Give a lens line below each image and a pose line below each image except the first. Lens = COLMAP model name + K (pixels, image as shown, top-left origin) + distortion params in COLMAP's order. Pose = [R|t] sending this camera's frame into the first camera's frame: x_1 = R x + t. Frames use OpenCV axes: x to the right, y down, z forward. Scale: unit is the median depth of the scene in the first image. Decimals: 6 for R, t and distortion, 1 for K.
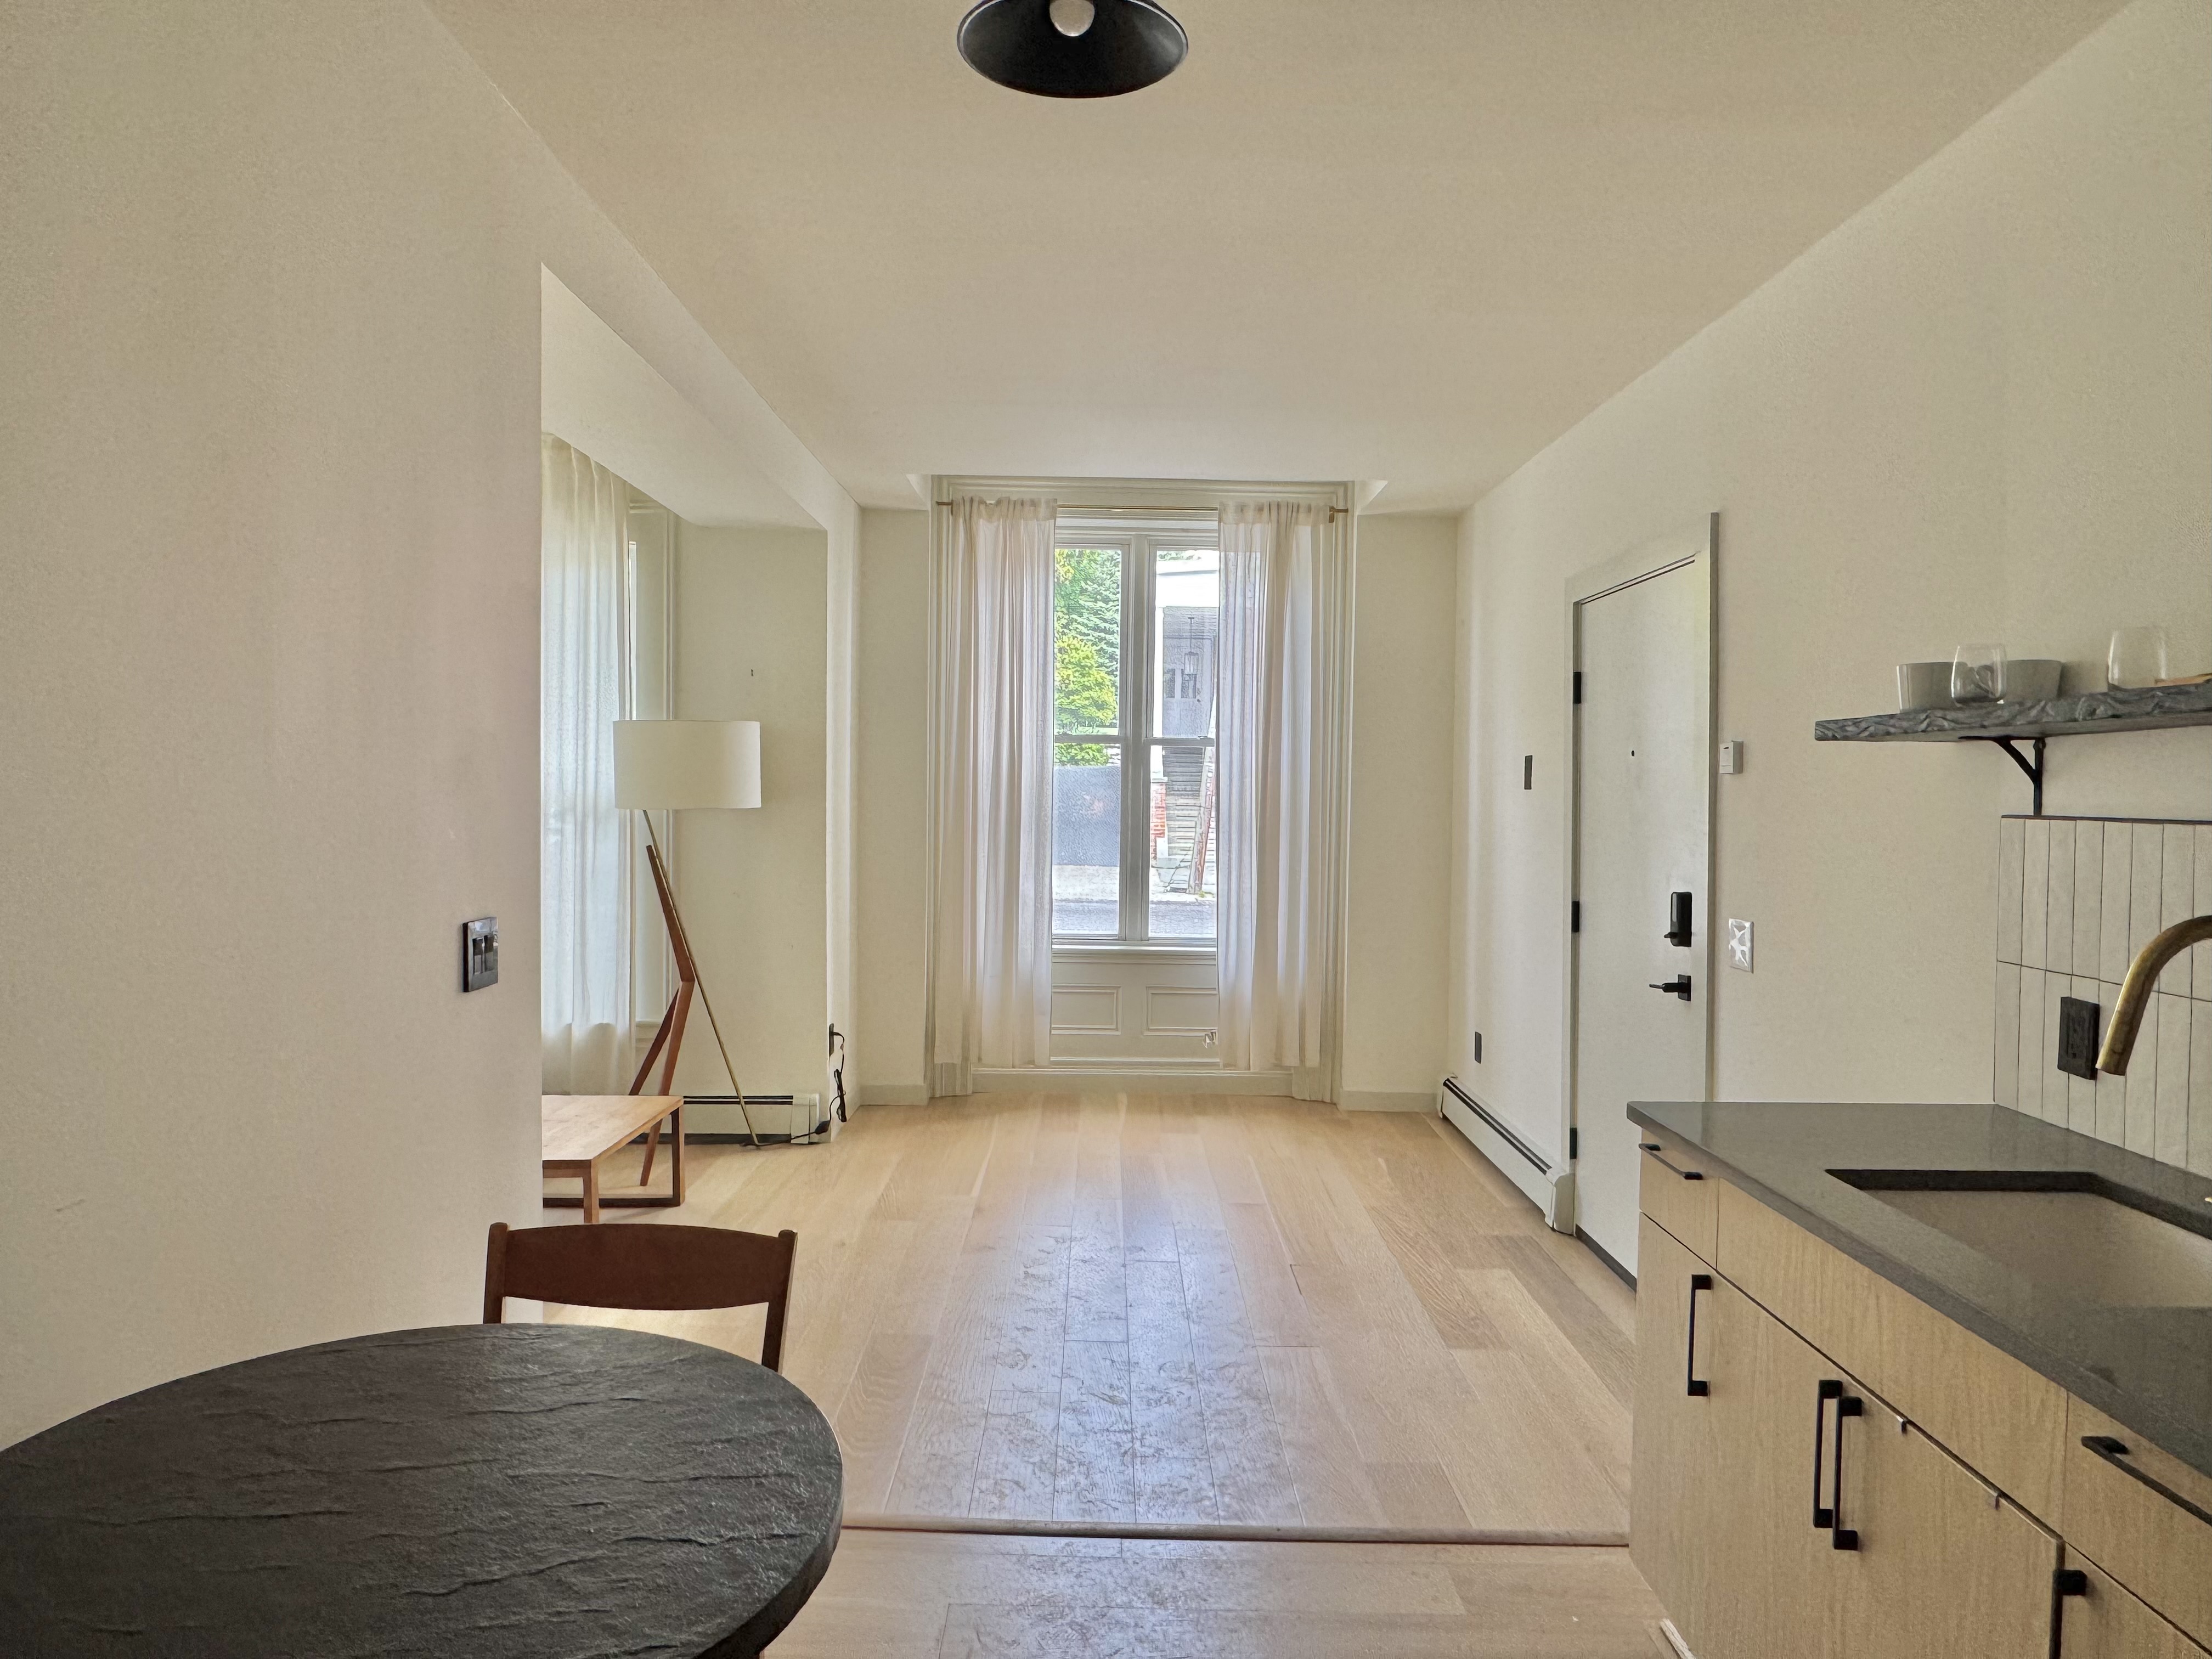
lens RADIAL K [[1427.1, 0, 1106.0], [0, 1427.1, 829.5], [0, 0, 1]] dist [0.001029, 0.000176]
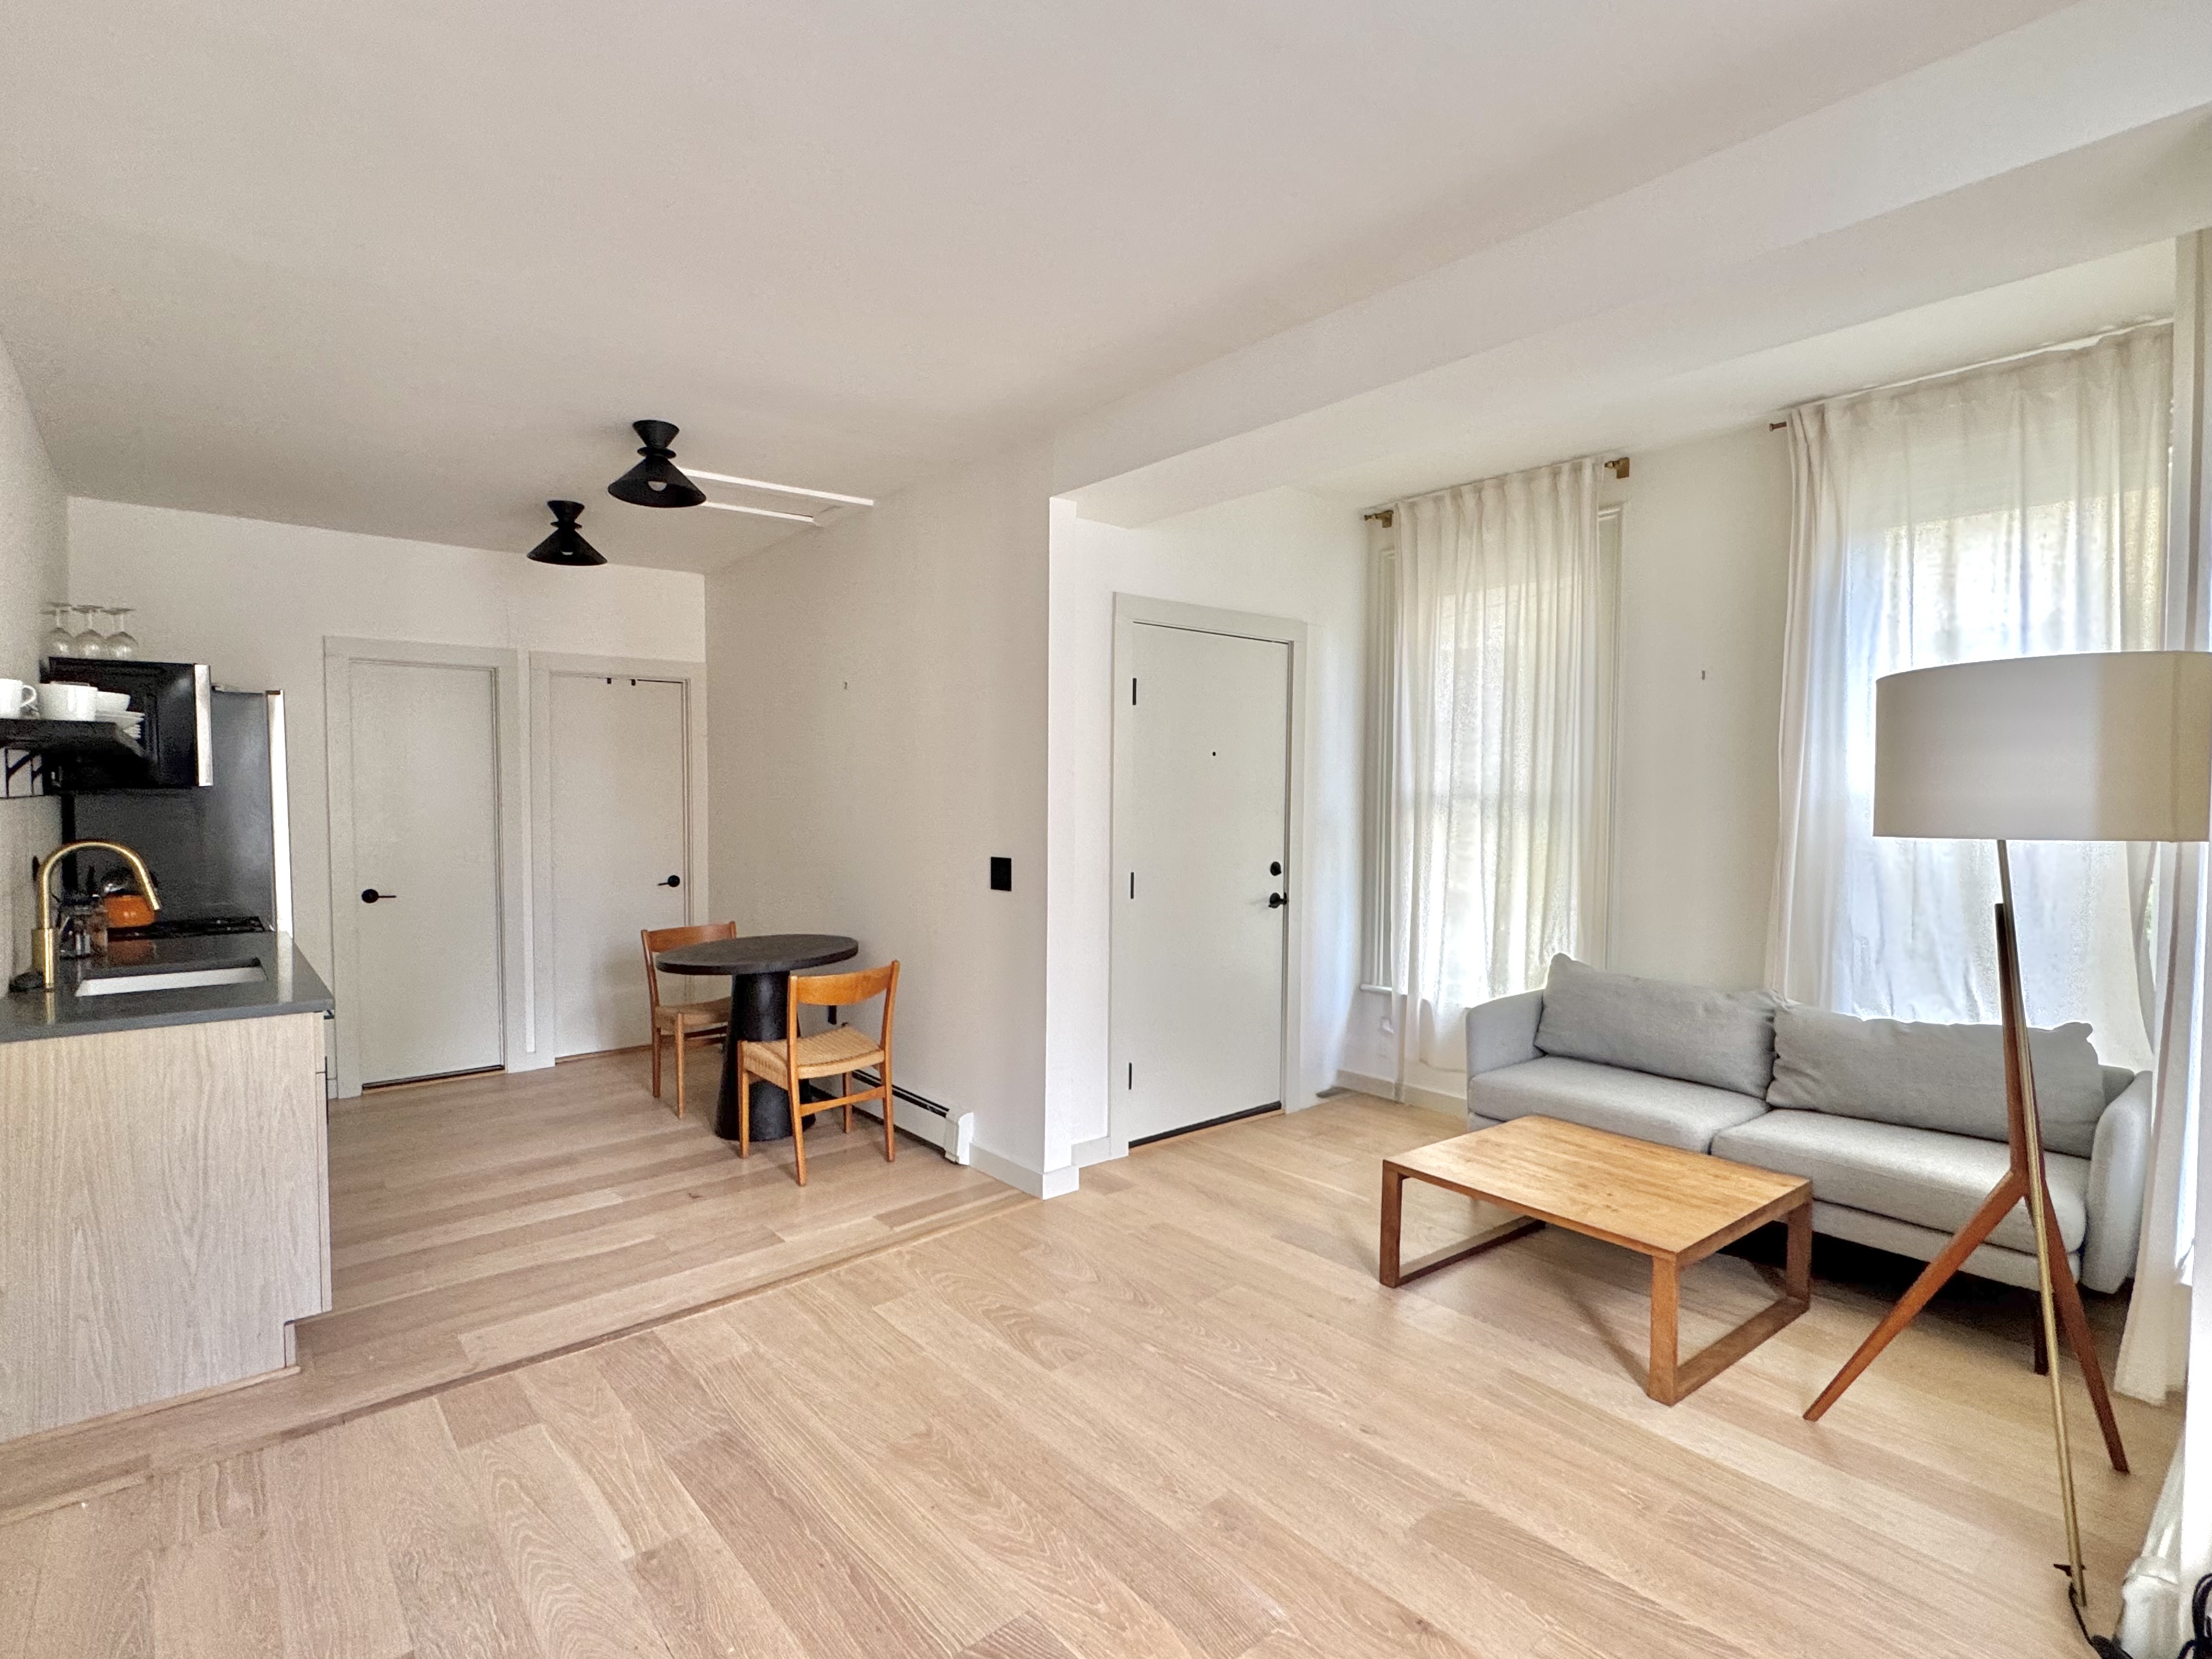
lens RADIAL K [[1108.5, 0, 1106.0], [0, 1108.5, 829.5], [0, 0, 1]] dist [-0.015803, 0.021055]
pose [[-0.769421, 0.009070, -0.638677, 0.510062], [-0.029434, 0.998334, 0.049637, -0.061367], [0.638063, 0.056991, -0.767872, 2.460862]]
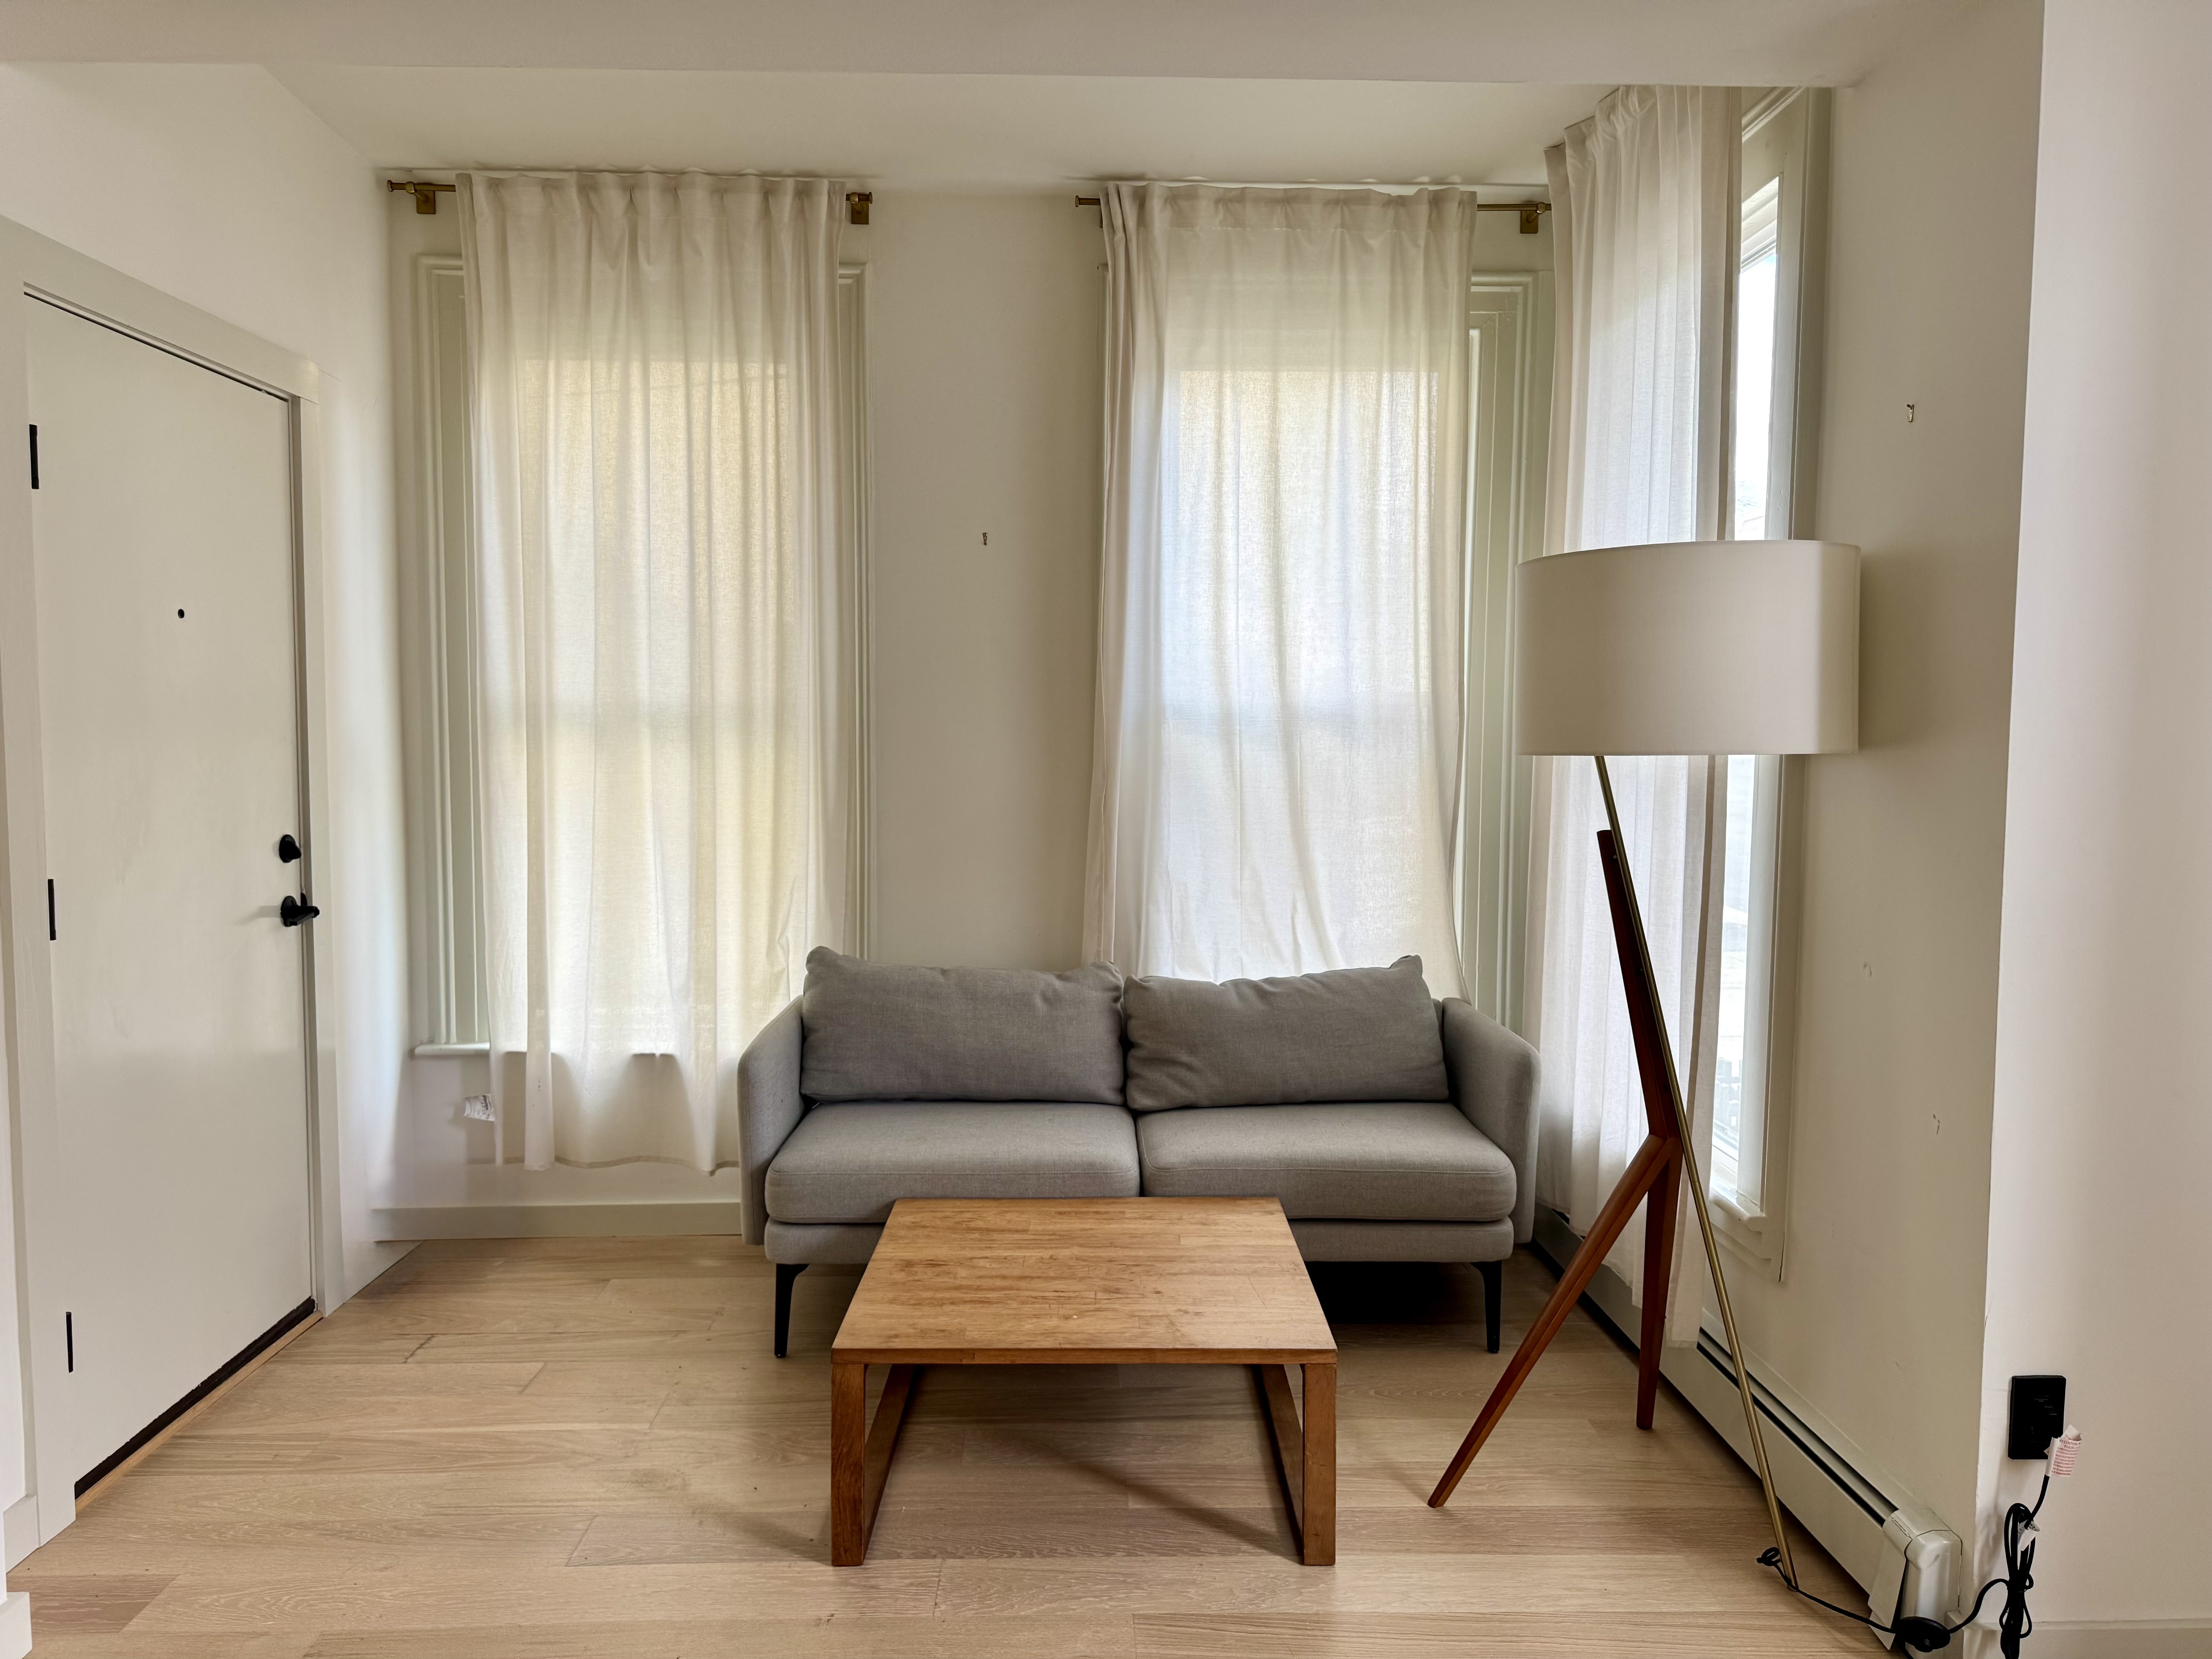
lens RADIAL K [[1548.3, 0, 1106.0], [0, 1548.3, 829.5], [0, 0, 1]] dist [0.114647, -0.147568]
pose [[0.020524, 0.066860, -0.997551, 0.451435], [-0.031981, 0.997295, 0.066185, -0.037370], [0.999278, 0.030544, 0.022606, 1.823587]]
